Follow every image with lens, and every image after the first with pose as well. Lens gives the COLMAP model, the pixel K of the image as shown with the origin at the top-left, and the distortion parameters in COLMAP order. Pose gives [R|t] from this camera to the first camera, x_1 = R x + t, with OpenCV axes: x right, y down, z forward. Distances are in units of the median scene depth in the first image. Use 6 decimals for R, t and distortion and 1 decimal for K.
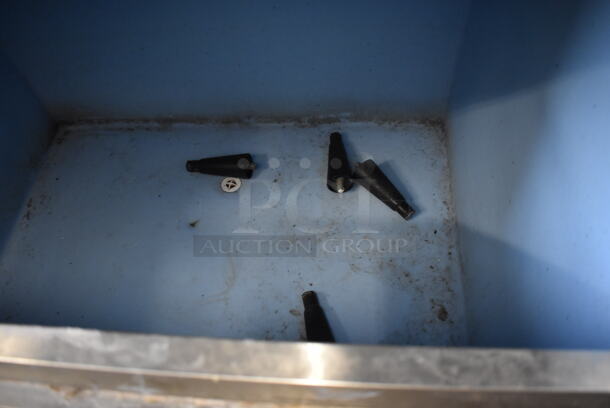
lens RADIAL K [[470.5, 0, 305.0], [0, 470.5, 204.0], [0, 0, 1]] dist [-0.098274, 0.013867]
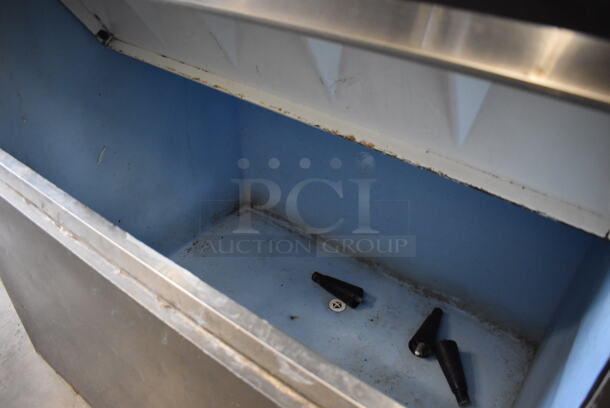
lens RADIAL K [[470.5, 0, 305.0], [0, 470.5, 204.0], [0, 0, 1]] dist [-0.098274, 0.013867]
pose [[0.834647, 0.395378, -0.383458, 0.125494], [-0.504241, 0.828619, -0.243170, 0.074342], [0.221596, 0.396317, 0.890970, -0.166995]]
